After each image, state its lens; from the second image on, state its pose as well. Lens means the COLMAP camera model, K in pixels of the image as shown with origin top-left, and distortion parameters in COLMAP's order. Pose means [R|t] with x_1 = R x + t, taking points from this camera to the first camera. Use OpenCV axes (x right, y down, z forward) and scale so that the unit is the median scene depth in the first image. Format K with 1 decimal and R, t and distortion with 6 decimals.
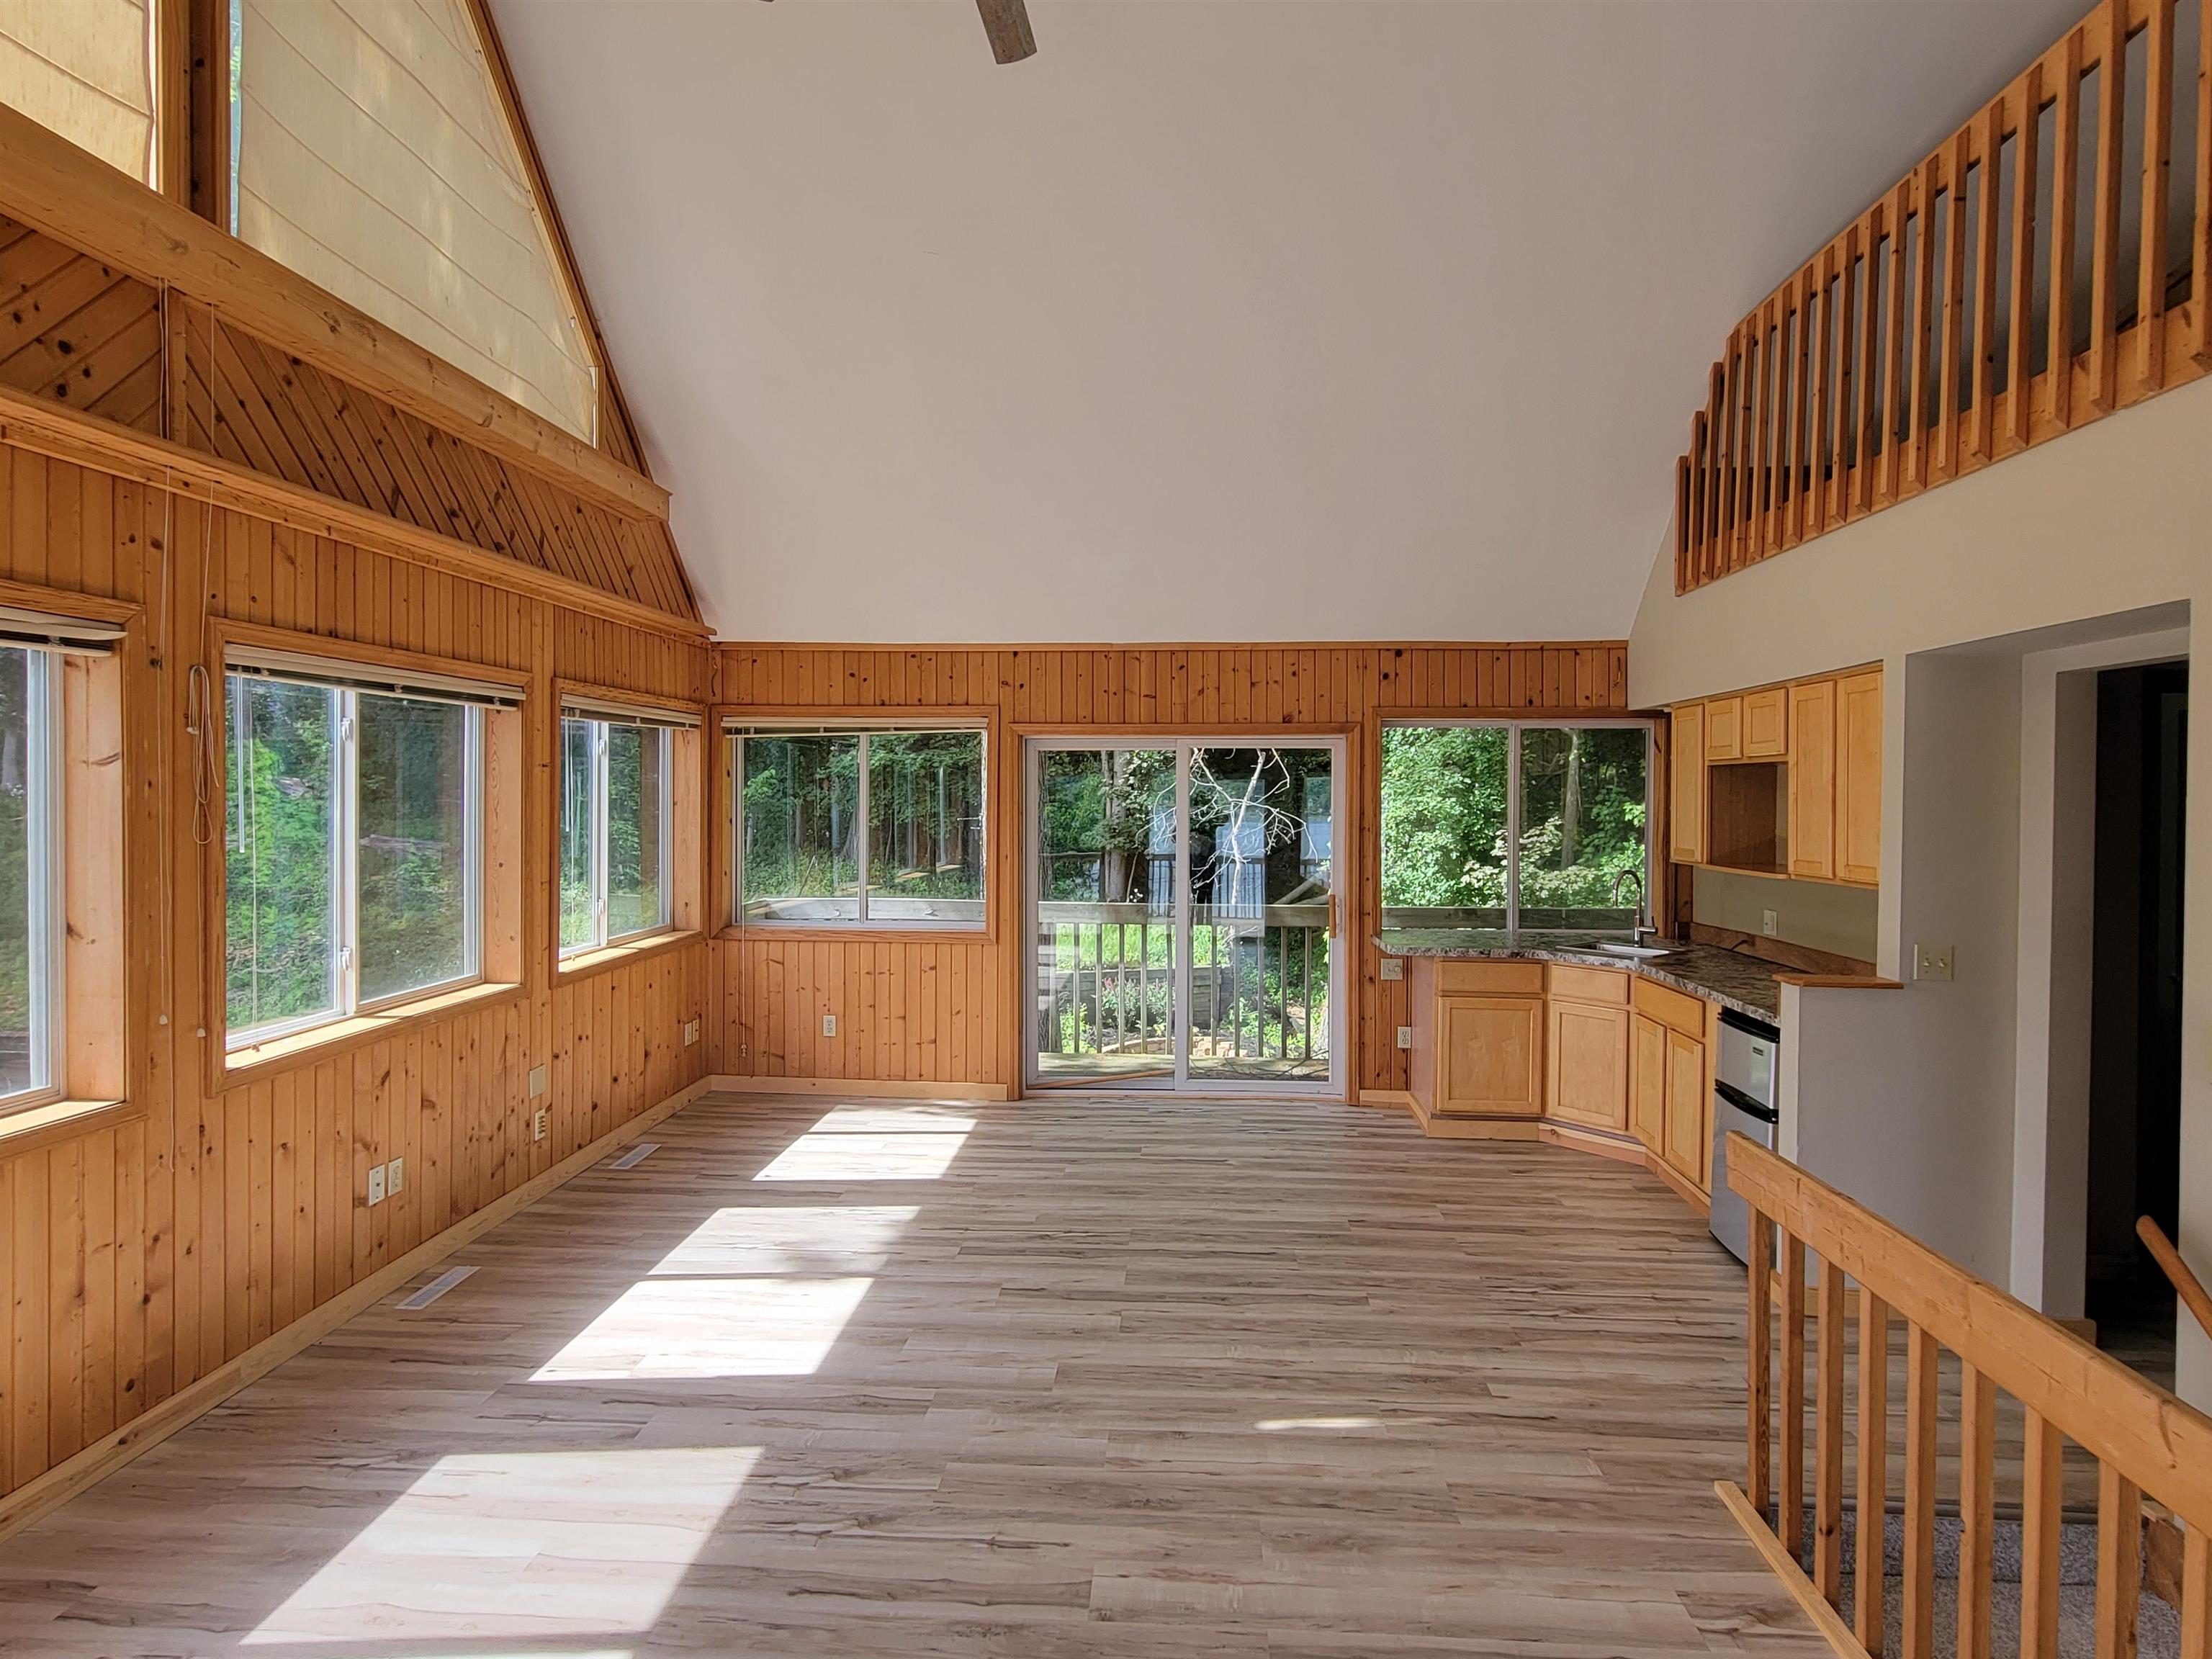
lens RADIAL K [[1189.2, 0, 1110.6], [0, 1189.2, 818.5], [0, 0, 1]] dist [-0.001206, -0.002381]
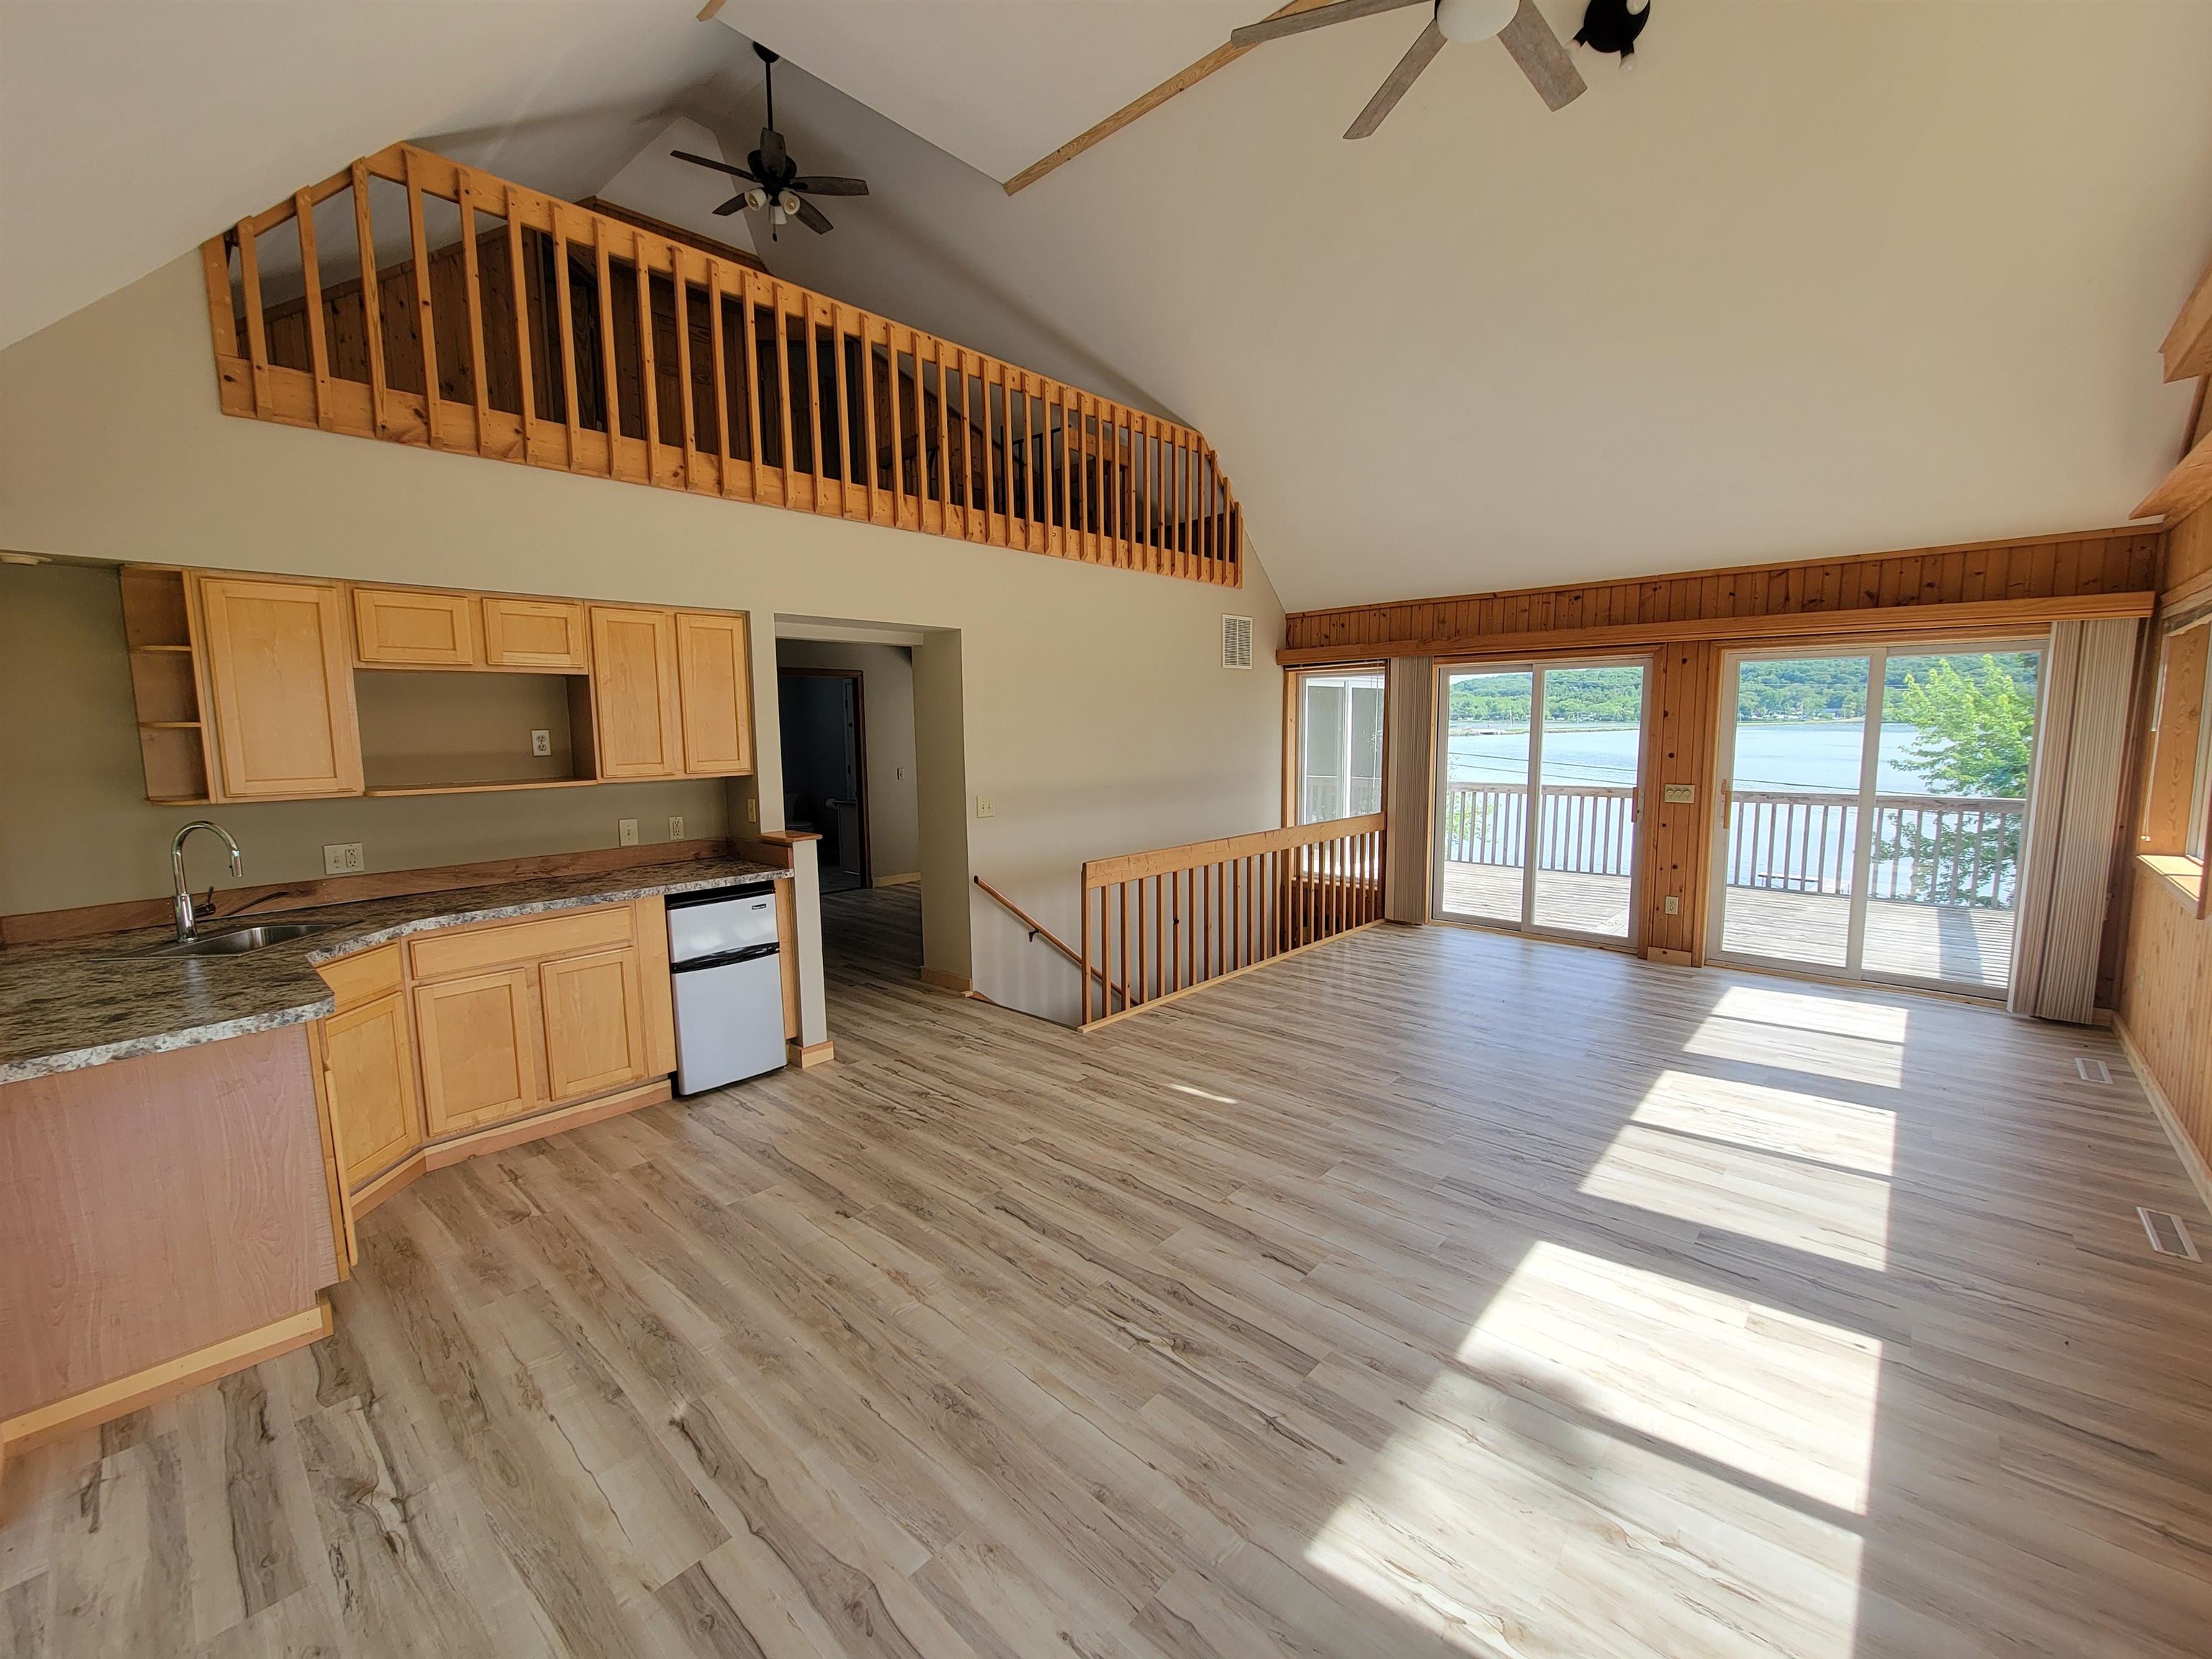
lens RADIAL K [[907.0, 0, 1107.2], [0, 907.0, 823.3], [0, 0, 1]] dist [0.000966, -0.001249]
pose [[-0.780827, -0.066662, 0.621181, -0.268874], [0.018900, 0.991316, 0.130140, -0.010706], [-0.624462, 0.113357, -0.772786, 1.150334]]
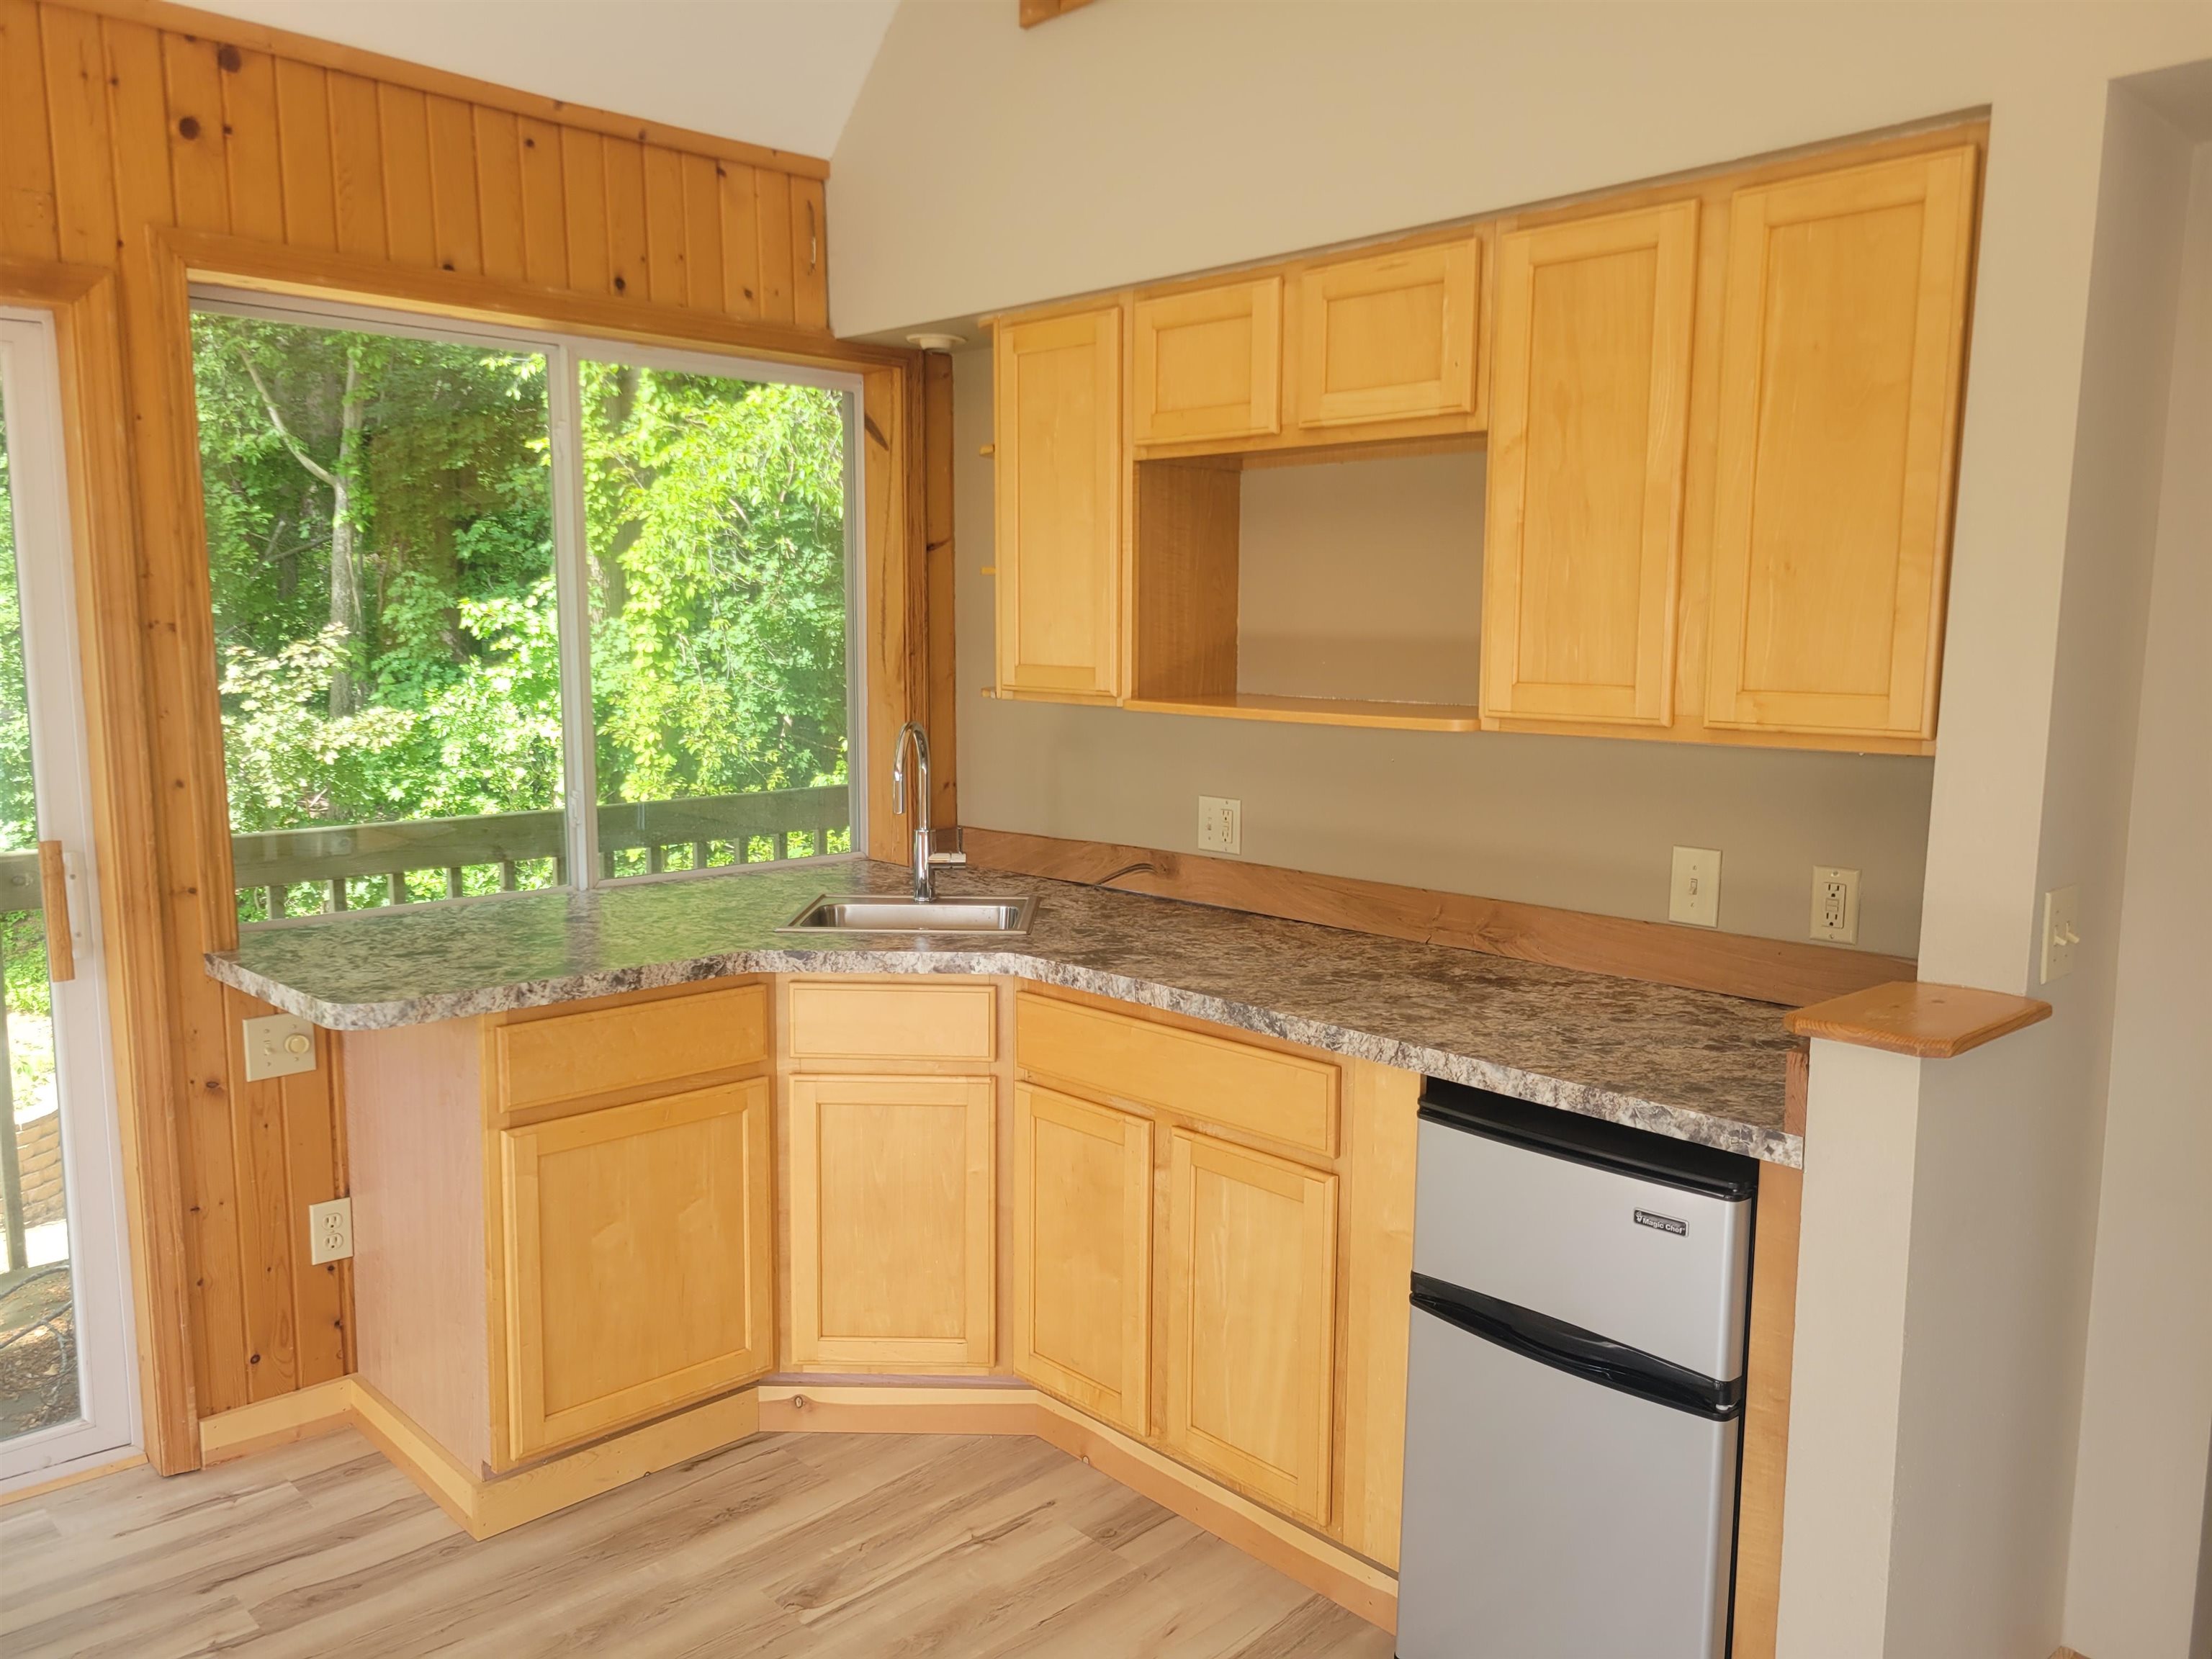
lens RADIAL K [[1651.3, 0, 1105.0], [0, 1651.3, 830.9], [0, 0, 1]] dist [0.040276, -0.010710]
pose [[0.668160, -0.096537, 0.737729, 0.059051], [0.008982, 0.992521, 0.121743, 0.013320], [-0.743964, -0.074717, 0.664029, 0.609319]]
